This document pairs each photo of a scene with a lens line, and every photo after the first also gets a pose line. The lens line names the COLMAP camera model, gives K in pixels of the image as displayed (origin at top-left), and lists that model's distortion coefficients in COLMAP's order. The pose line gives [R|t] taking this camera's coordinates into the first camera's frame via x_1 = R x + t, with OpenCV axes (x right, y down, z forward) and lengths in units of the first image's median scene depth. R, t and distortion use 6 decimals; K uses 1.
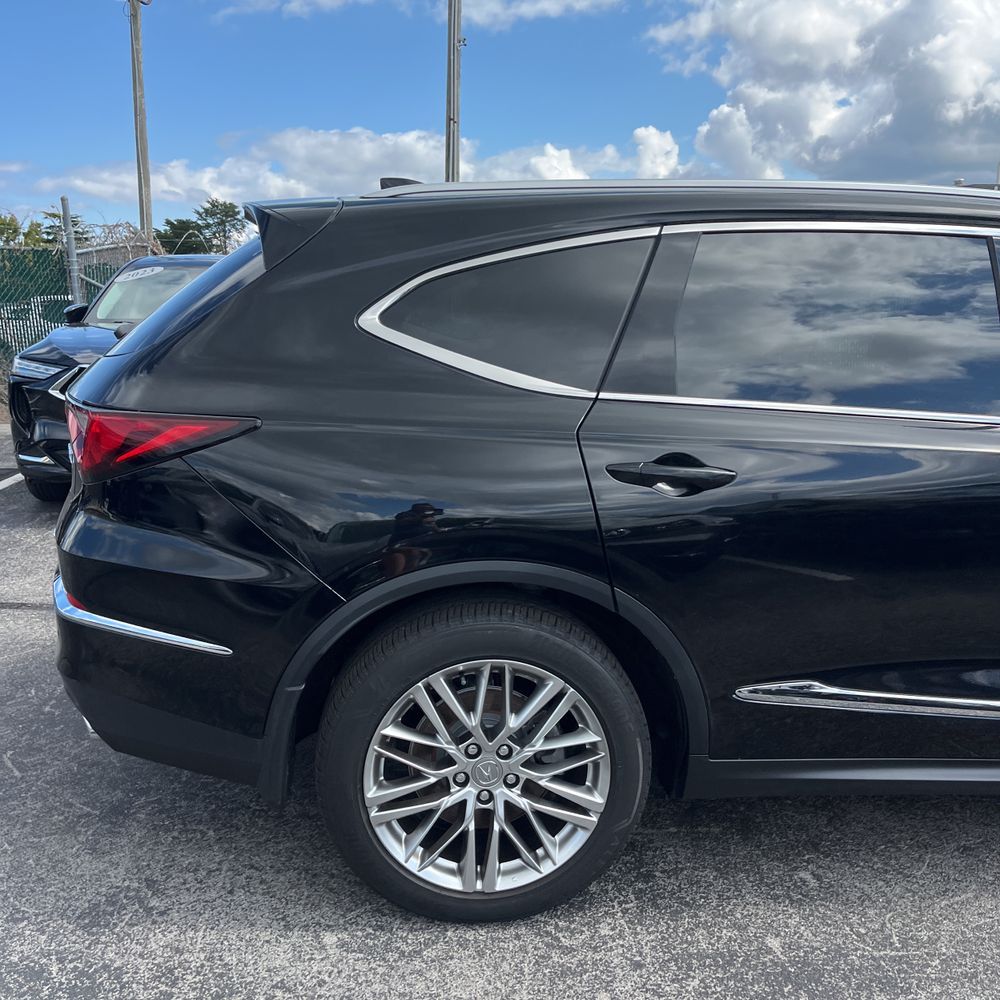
lens RADIAL K [[1015.5, 0, 491.7], [0, 1015.5, 509.1], [0, 0, 1]] dist [0.019022, 0.000000]
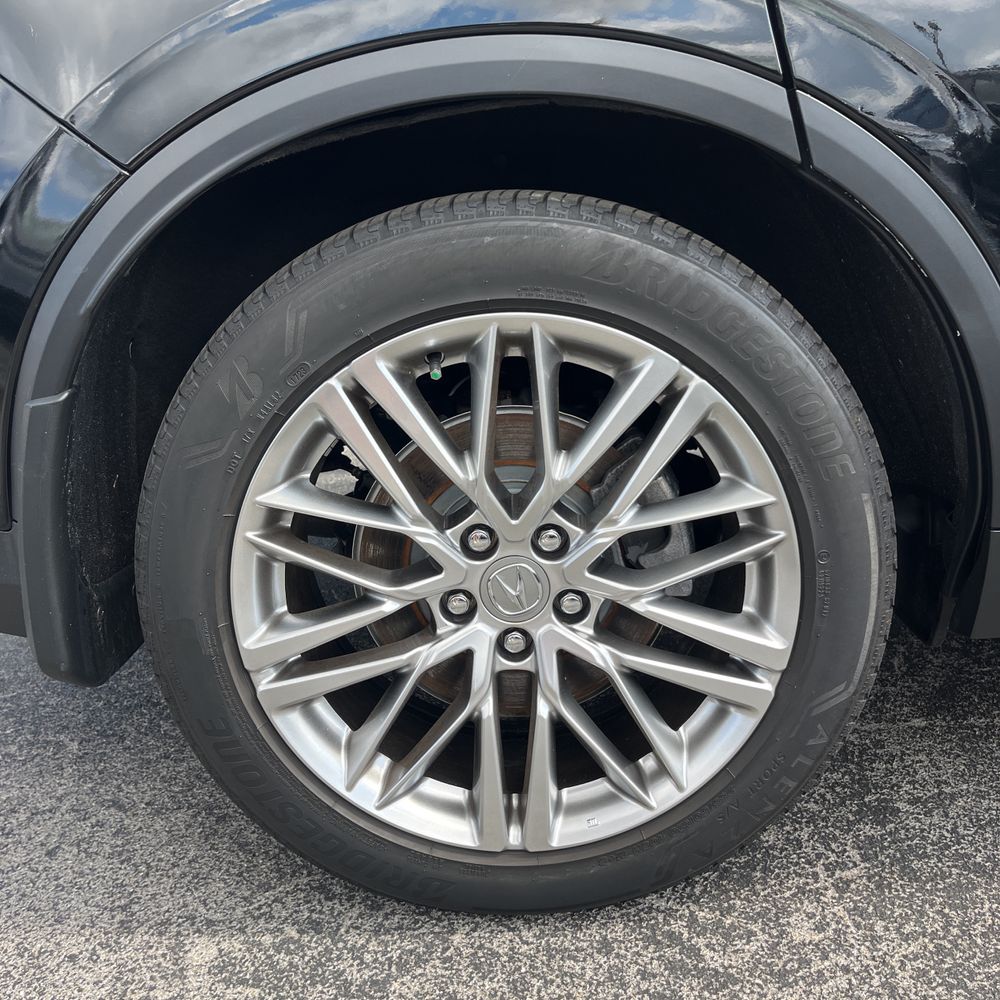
lens RADIAL K [[1015.5, 0, 501.2], [0, 1015.5, 514.7], [0, 0, 1]] dist [0.019022, 0.000000]
pose [[0.989704, -0.052352, -0.133215, 0.050275], [0.060912, 0.996277, 0.061013, 0.198314], [0.129525, -0.068499, 0.989207, 0.560001]]
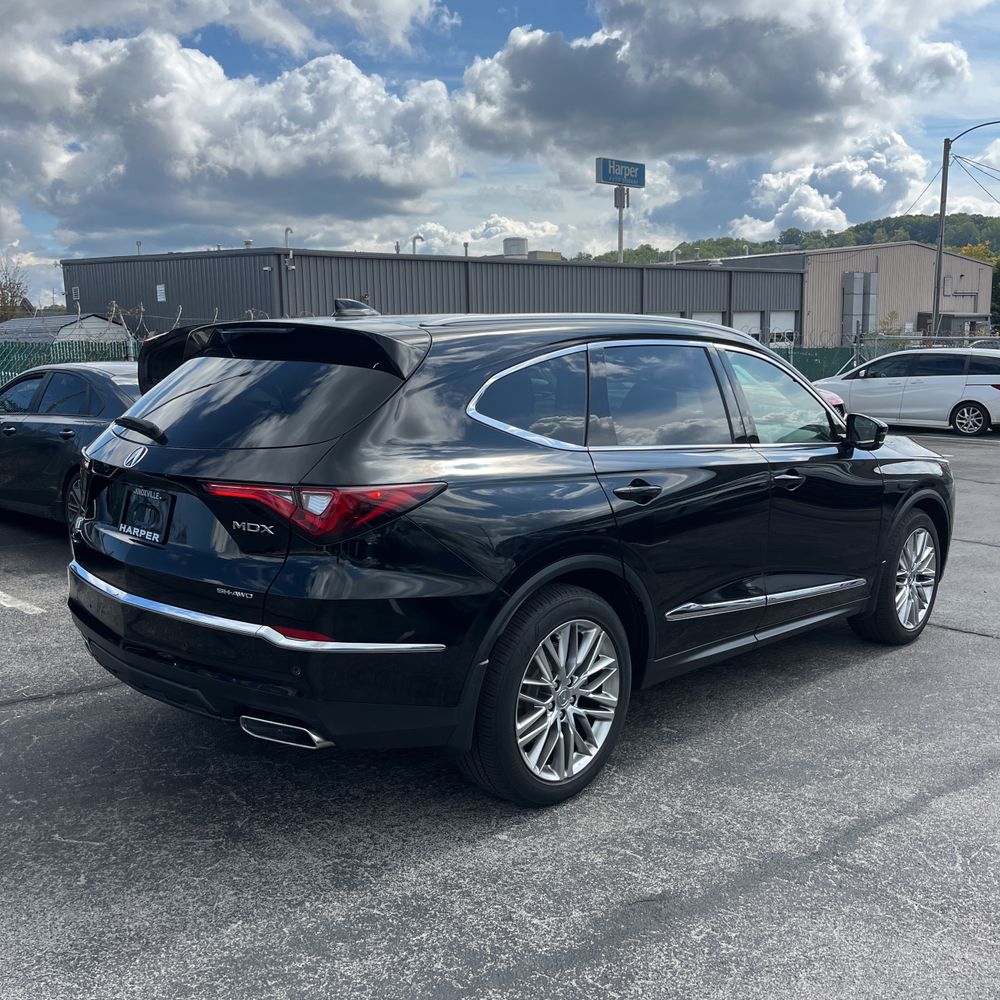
lens RADIAL K [[1015.5, 0, 496.5], [0, 1015.5, 489.5], [0, 0, 1]] dist [0.019022, 0.000000]
pose [[0.770063, -0.100199, 0.630050, -1.004277], [0.137674, 0.990419, -0.010759, -0.046723], [-0.622935, 0.095027, 0.776480, -0.149042]]
